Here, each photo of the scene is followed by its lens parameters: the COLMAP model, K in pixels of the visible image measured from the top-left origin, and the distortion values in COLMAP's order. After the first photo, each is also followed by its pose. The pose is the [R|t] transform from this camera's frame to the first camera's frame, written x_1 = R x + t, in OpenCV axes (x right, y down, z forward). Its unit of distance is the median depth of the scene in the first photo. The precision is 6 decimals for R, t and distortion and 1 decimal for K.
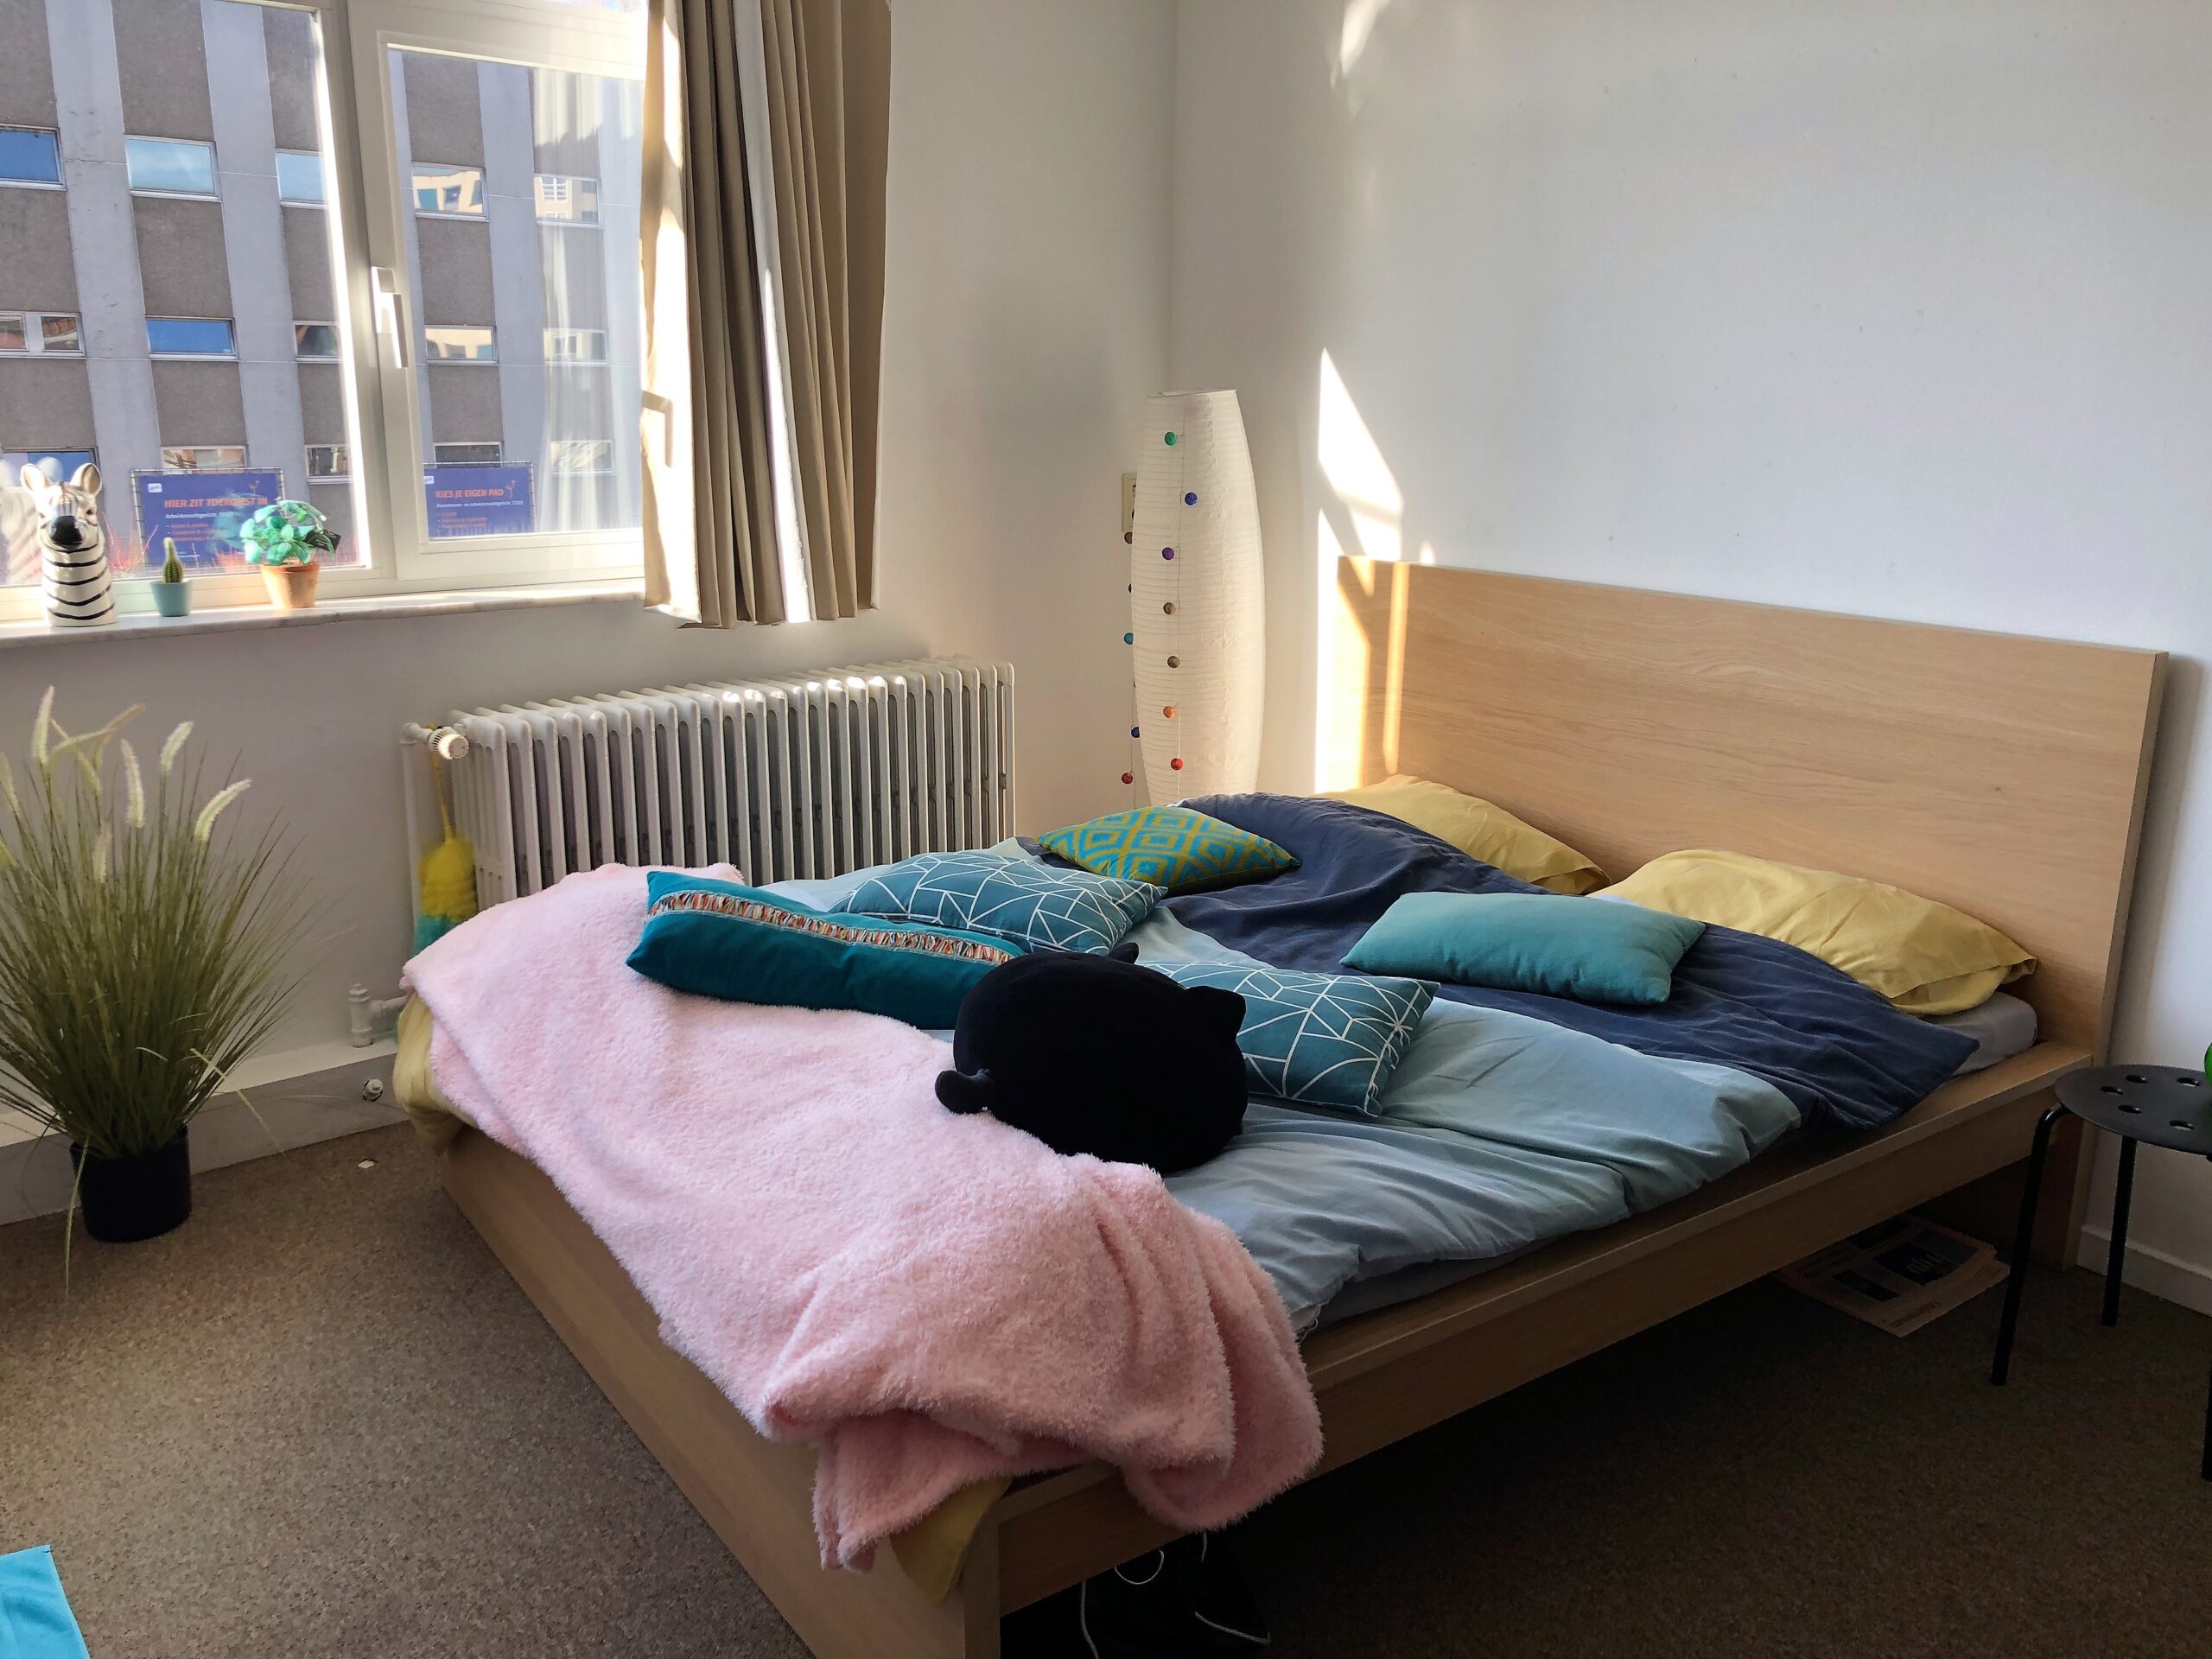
lens RADIAL K [[1922.7, 0, 1097.5], [0, 1922.7, 821.3], [0, 0, 1]] dist [0.084861, 0.000222]
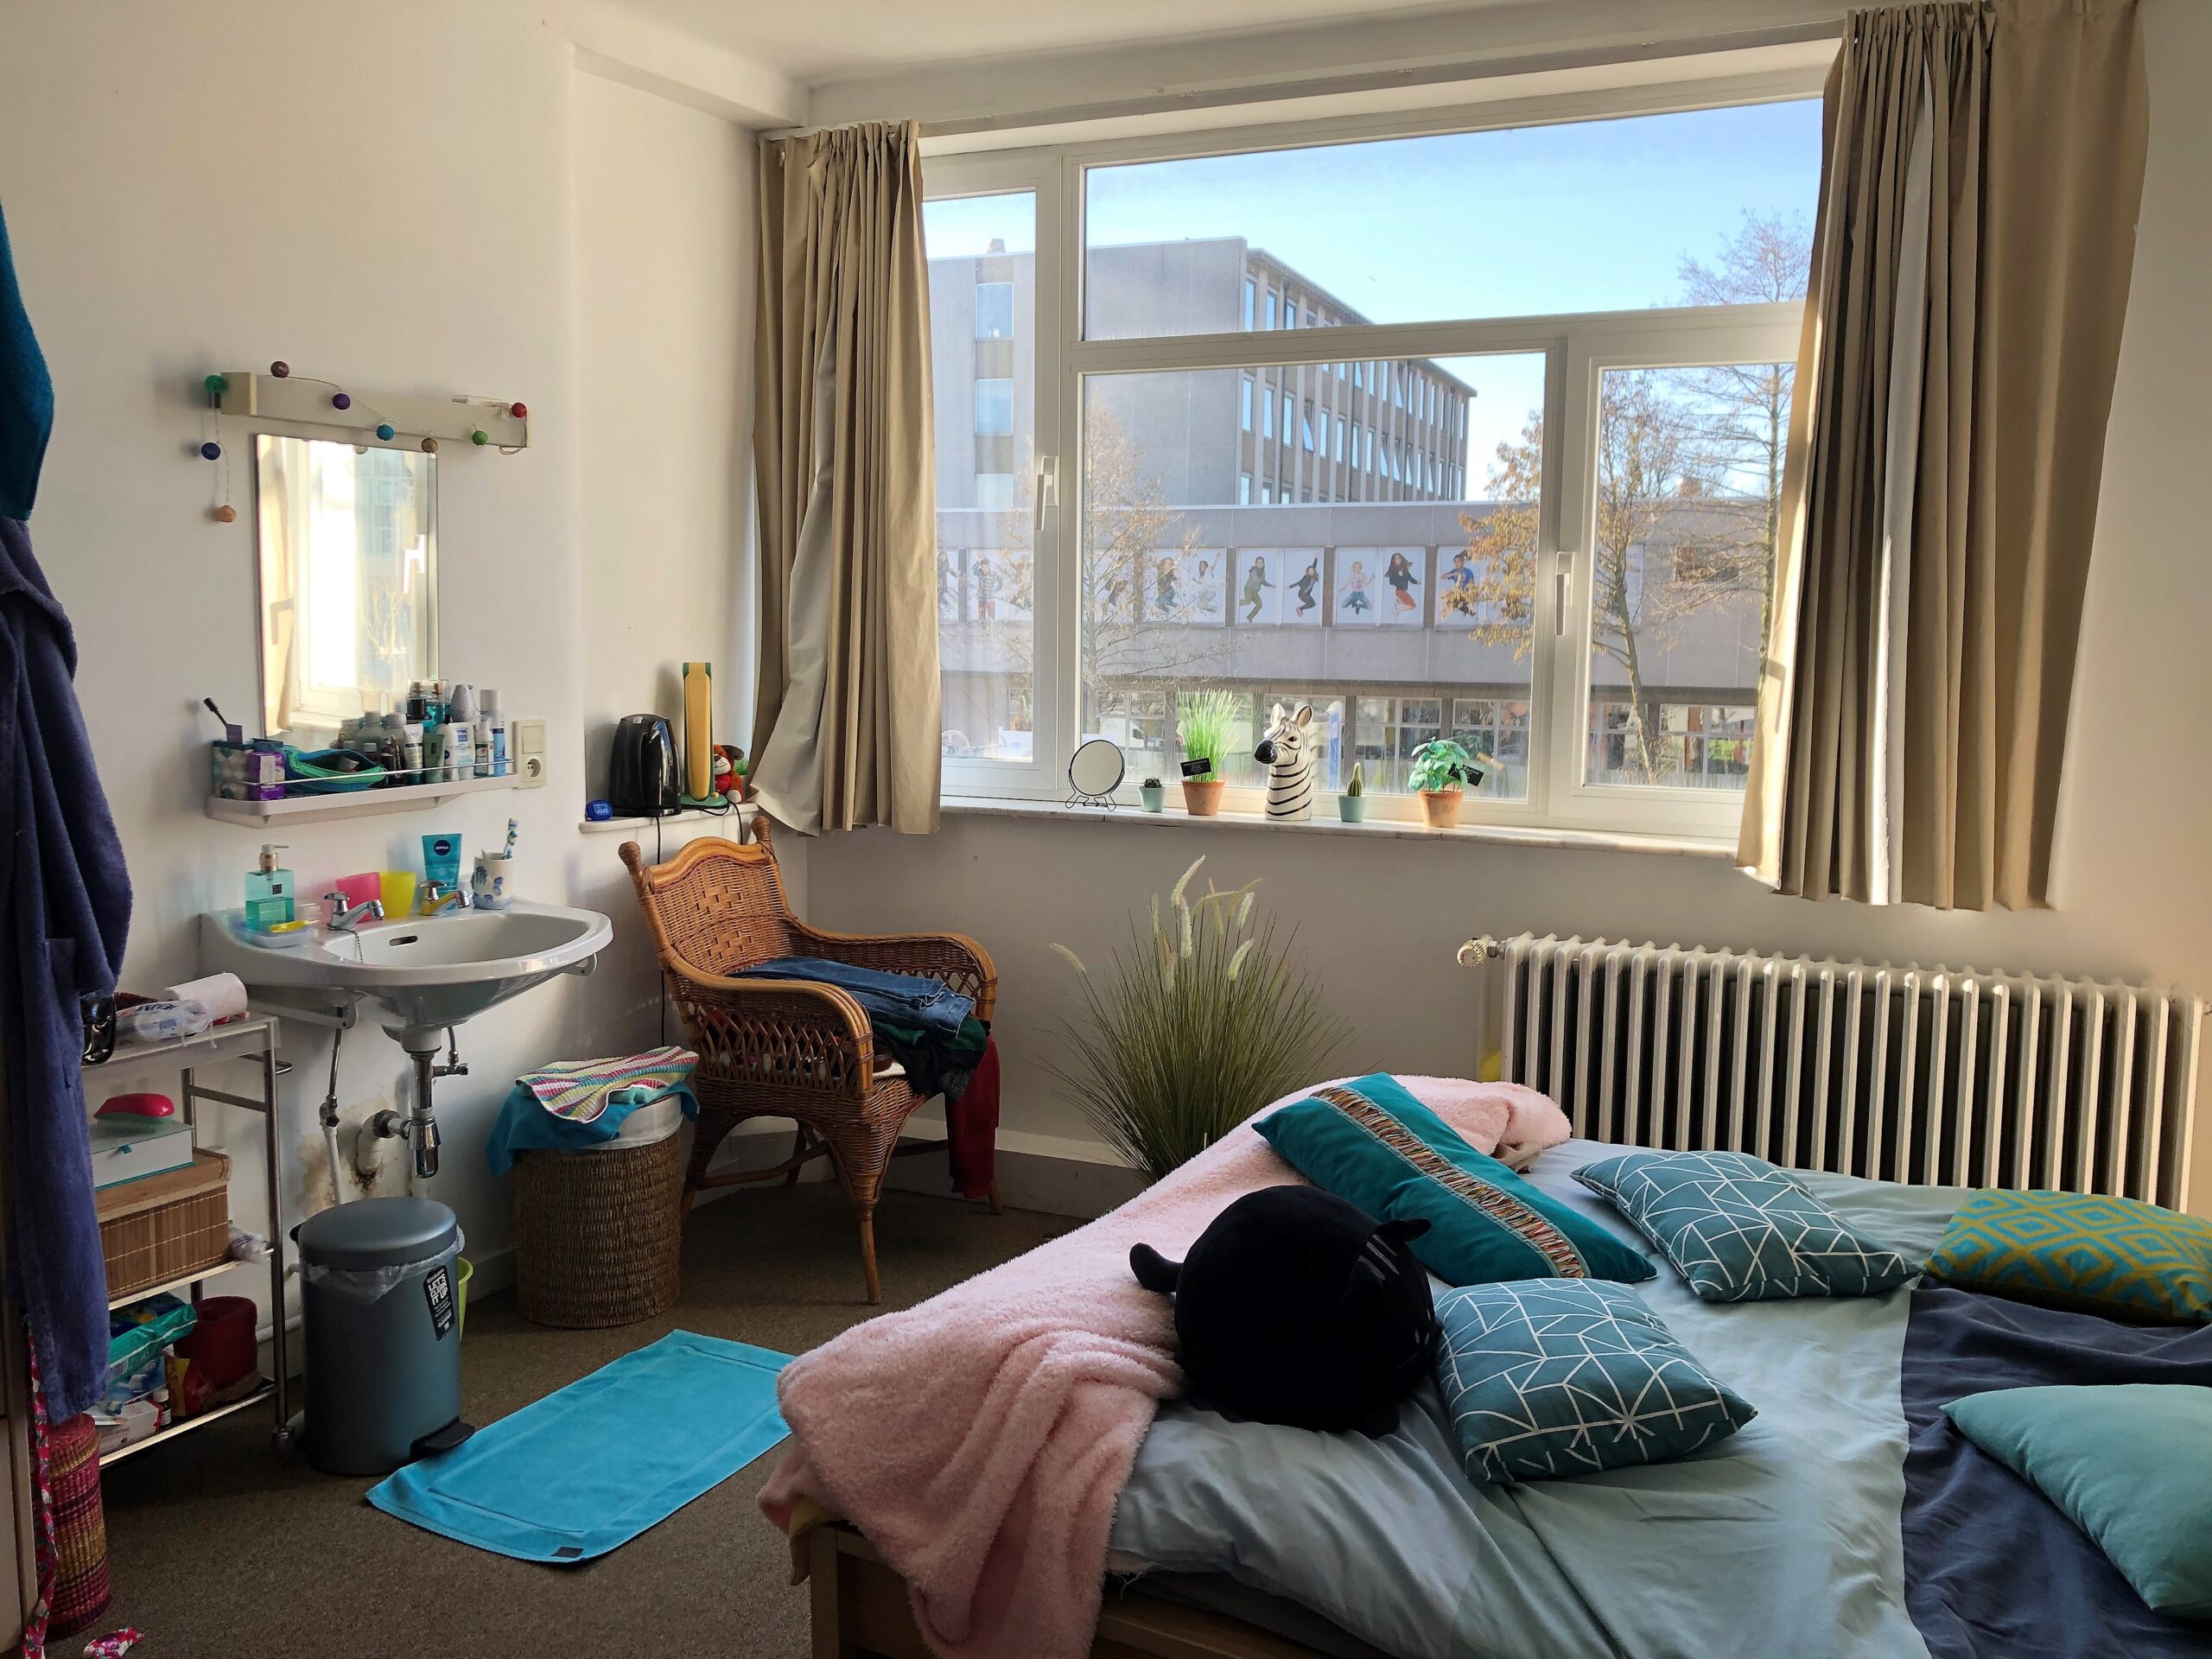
lens RADIAL K [[1922.7, 0, 1094.3], [0, 1922.7, 829.1], [0, 0, 1]] dist [0.084861, 0.000222]
pose [[0.406926, 0.108372, -0.907010, 0.609980], [-0.220636, 0.975199, 0.017532, -0.081901], [0.886415, 0.192985, 0.420744, 0.298614]]
